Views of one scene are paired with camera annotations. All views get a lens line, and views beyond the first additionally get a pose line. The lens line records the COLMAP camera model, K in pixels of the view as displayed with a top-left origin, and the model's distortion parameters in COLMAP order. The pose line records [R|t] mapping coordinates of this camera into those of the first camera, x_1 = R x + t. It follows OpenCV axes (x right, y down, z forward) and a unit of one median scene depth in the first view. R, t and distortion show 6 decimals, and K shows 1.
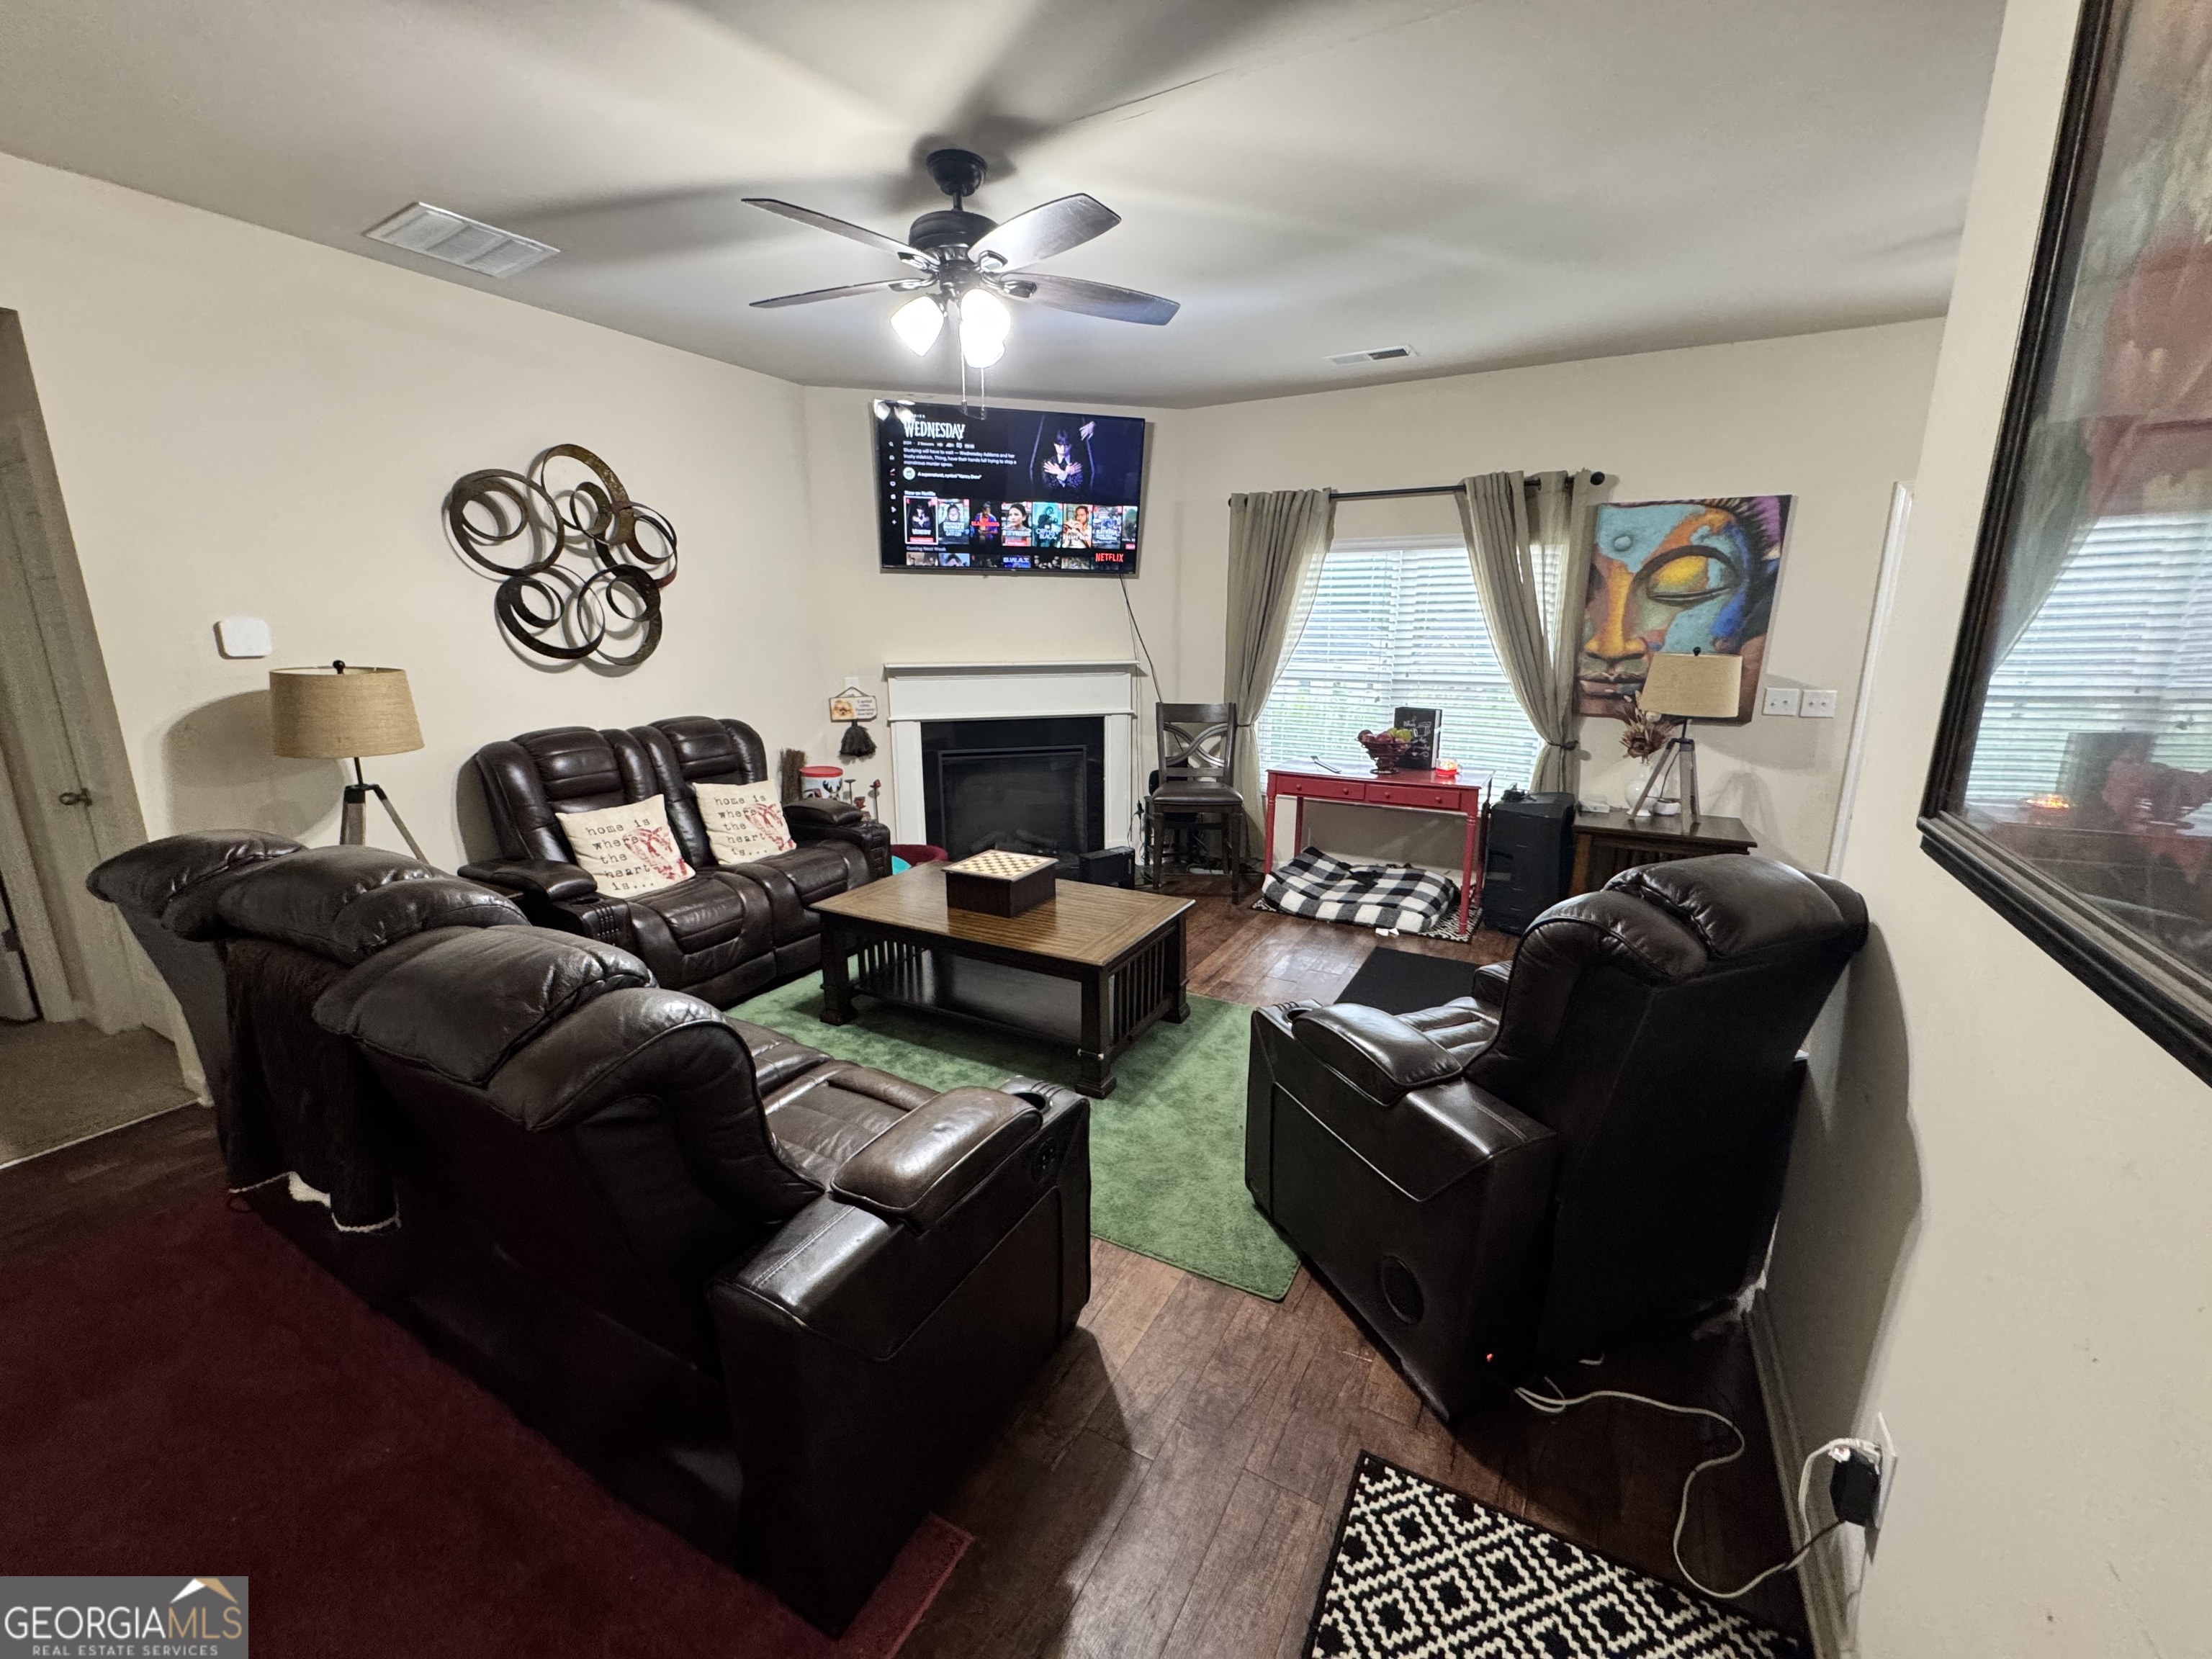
lens RADIAL K [[889.2, 0, 1102.2], [0, 889.2, 827.1], [0, 0, 1]] dist [-0.002648, 0.000400]
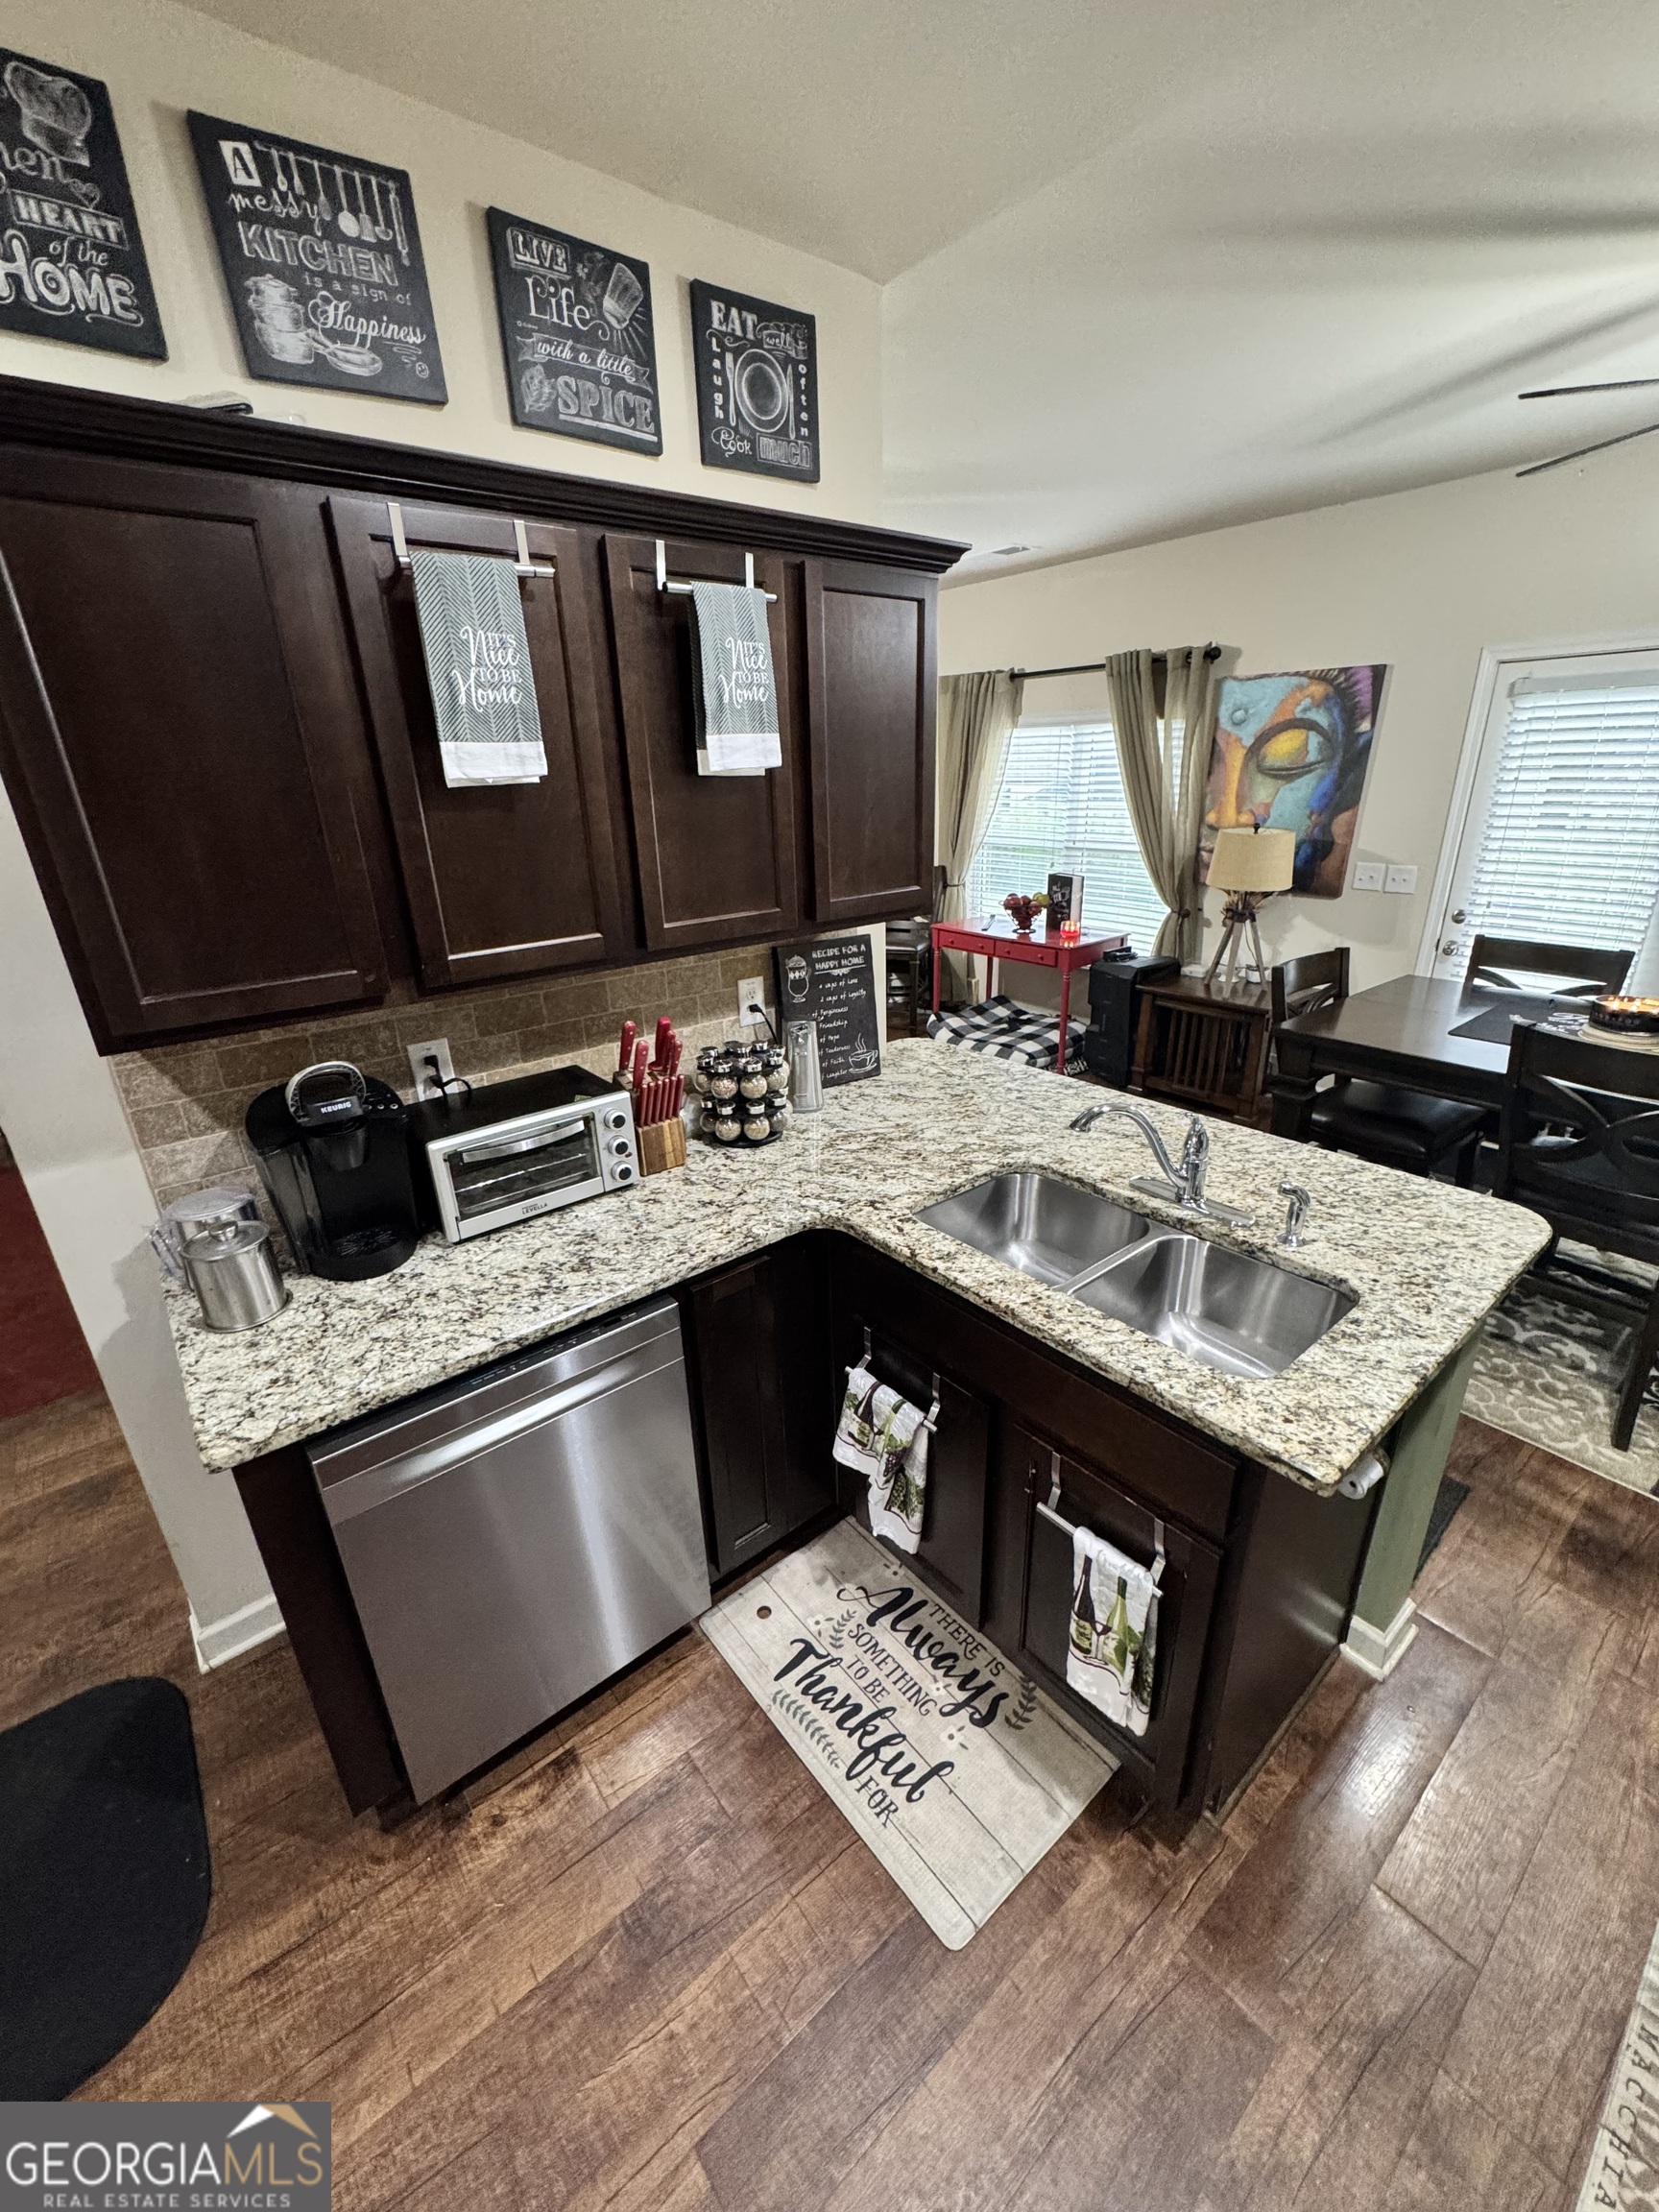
lens RADIAL K [[889.2, 0, 827.7], [0, 889.2, 1108.4], [0, 0, 1]] dist [-0.002648, 0.000400]
pose [[0.928054, 0.109668, -0.355932, 0.553243], [-0.053552, 0.985027, 0.163871, -0.011794], [0.368575, -0.133020, 0.920032, -0.195612]]
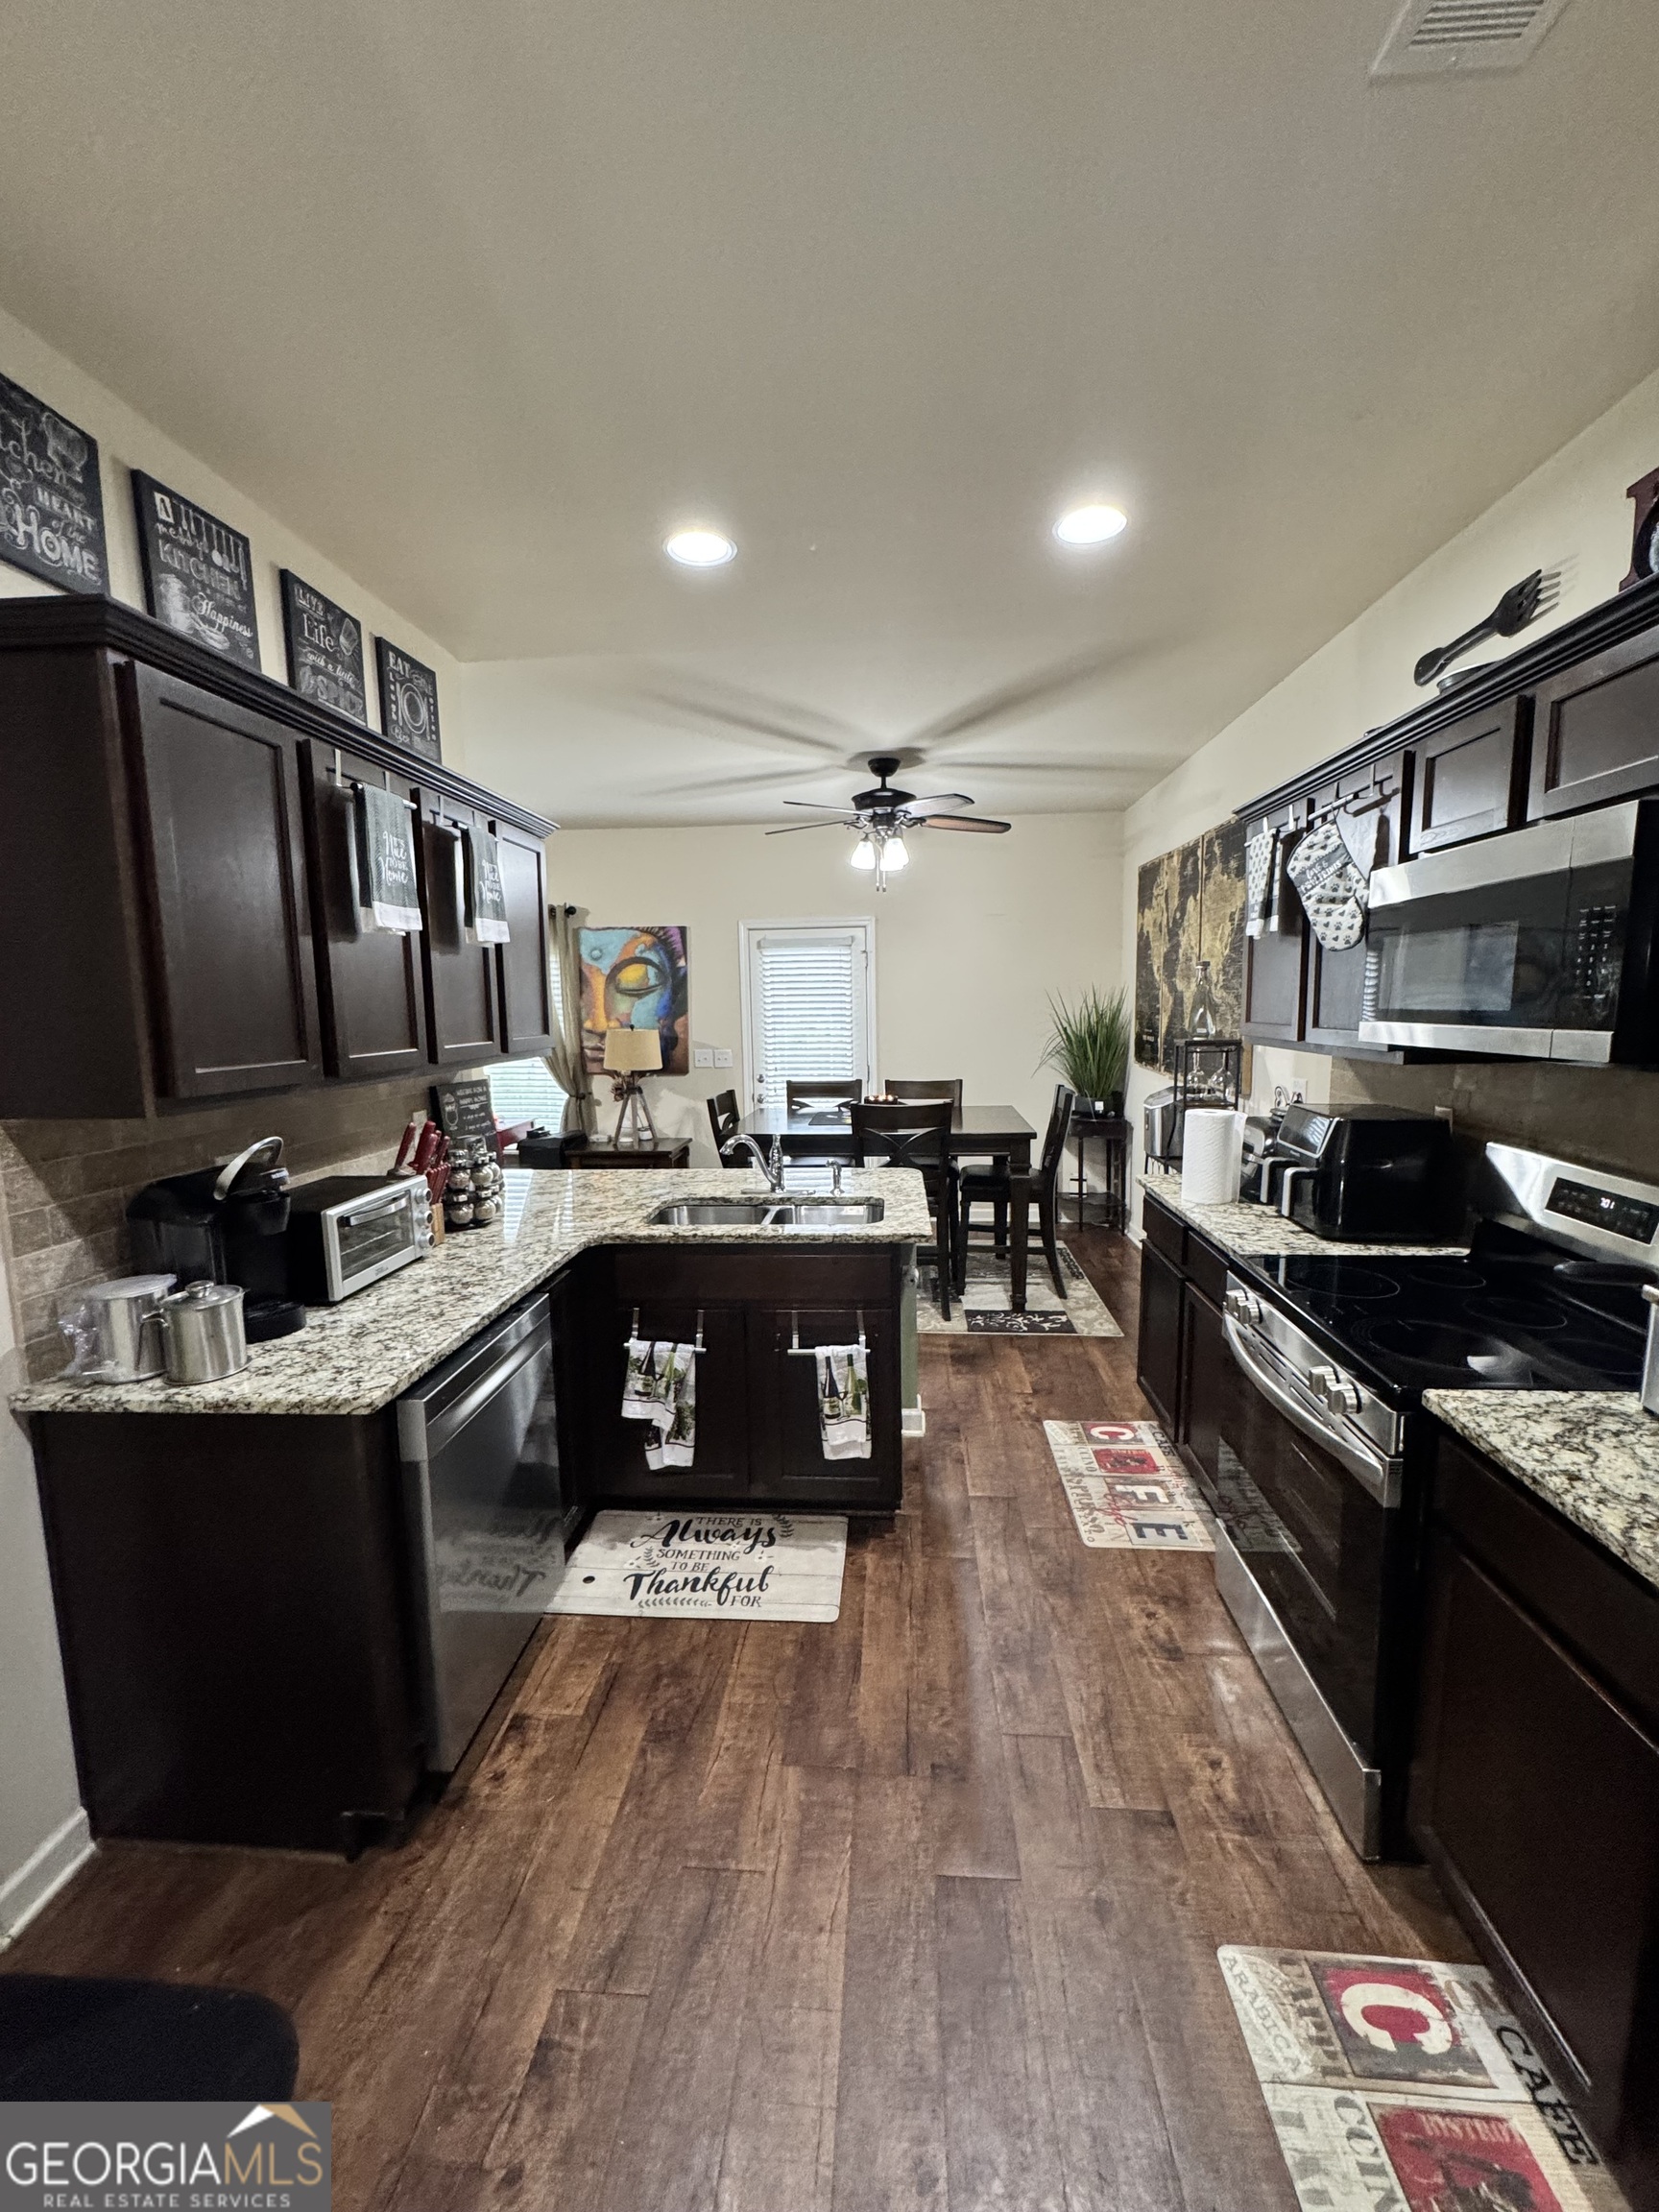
lens RADIAL K [[889.2, 0, 835.5], [0, 889.2, 1105.1], [0, 0, 1]] dist [-0.002648, 0.000400]
pose [[0.907344, -0.064320, 0.415439, 0.320369], [0.108508, 0.990572, -0.083625, 0.084004], [-0.406143, 0.120955, 0.905769, -0.428107]]
